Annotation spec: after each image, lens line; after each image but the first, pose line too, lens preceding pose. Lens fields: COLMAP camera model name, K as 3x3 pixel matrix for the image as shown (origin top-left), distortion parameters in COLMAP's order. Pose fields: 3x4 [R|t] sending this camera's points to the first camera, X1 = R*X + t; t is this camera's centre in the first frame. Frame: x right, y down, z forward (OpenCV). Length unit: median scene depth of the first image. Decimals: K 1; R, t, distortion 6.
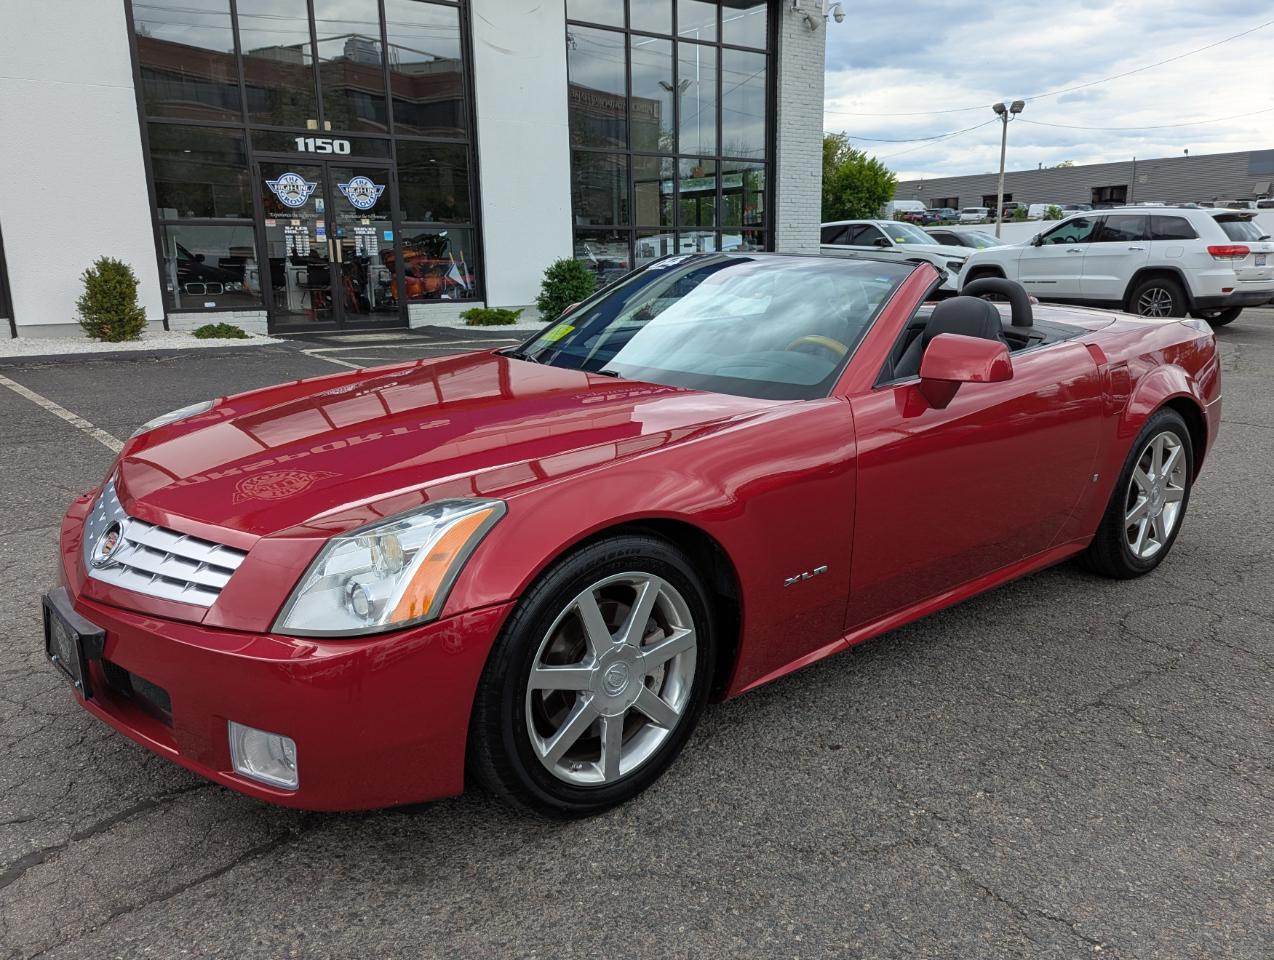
lens RADIAL K [[1194.1, 0, 637.0], [0, 1194.1, 480.0], [0, 0, 1]] dist [0.071998, -0.069979]
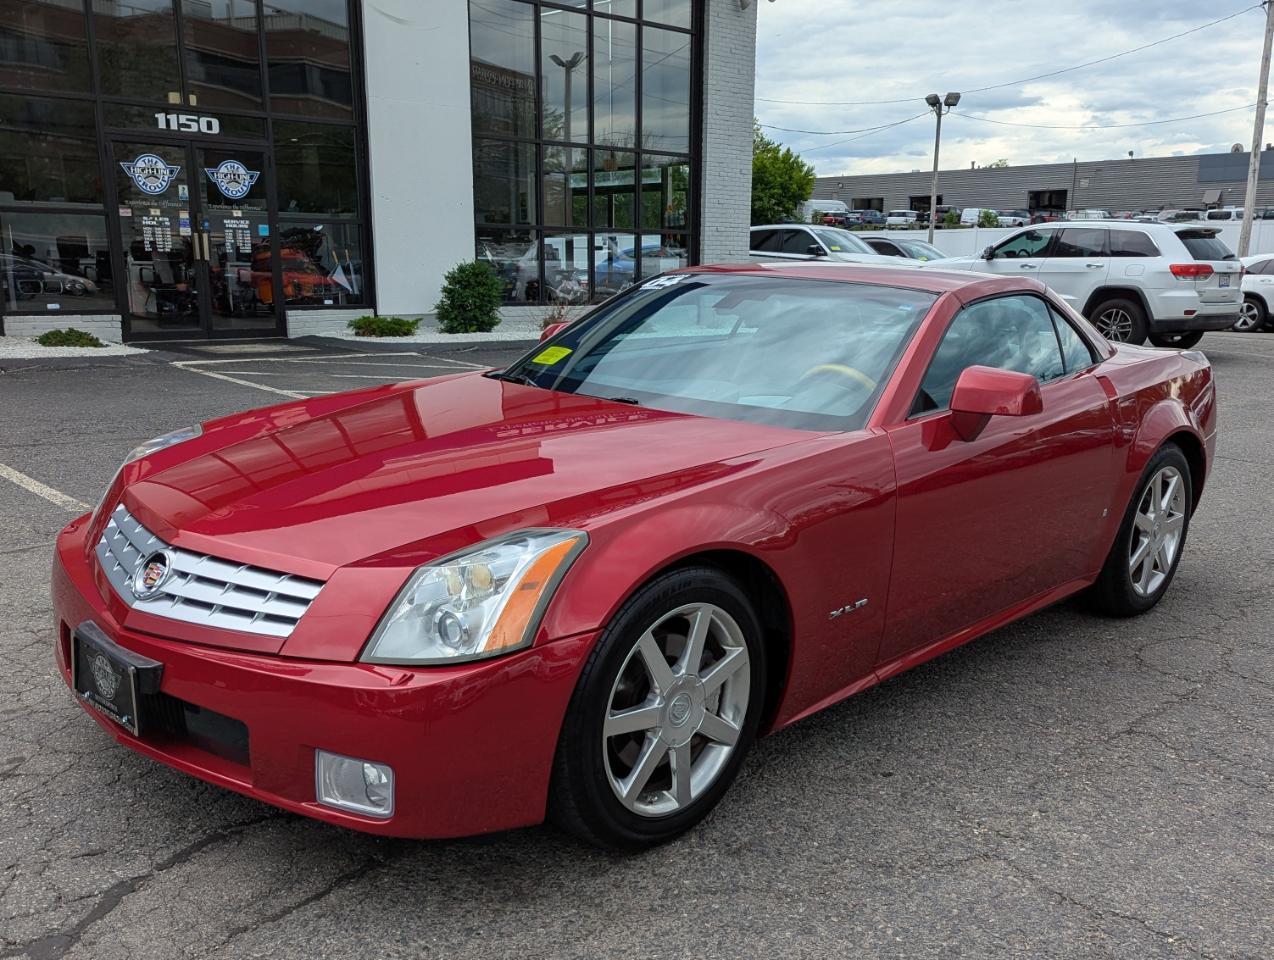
lens RADIAL K [[1384.1, 0, 641.5], [0, 1384.1, 543.5], [0, 0, 1]] dist [0.074007, -0.063288]
pose [[0.995282, 0.002835, 0.096984, -0.104772], [-0.004756, 0.999797, 0.019578, 0.003658], [-0.096909, -0.019947, 0.995093, -0.096972]]
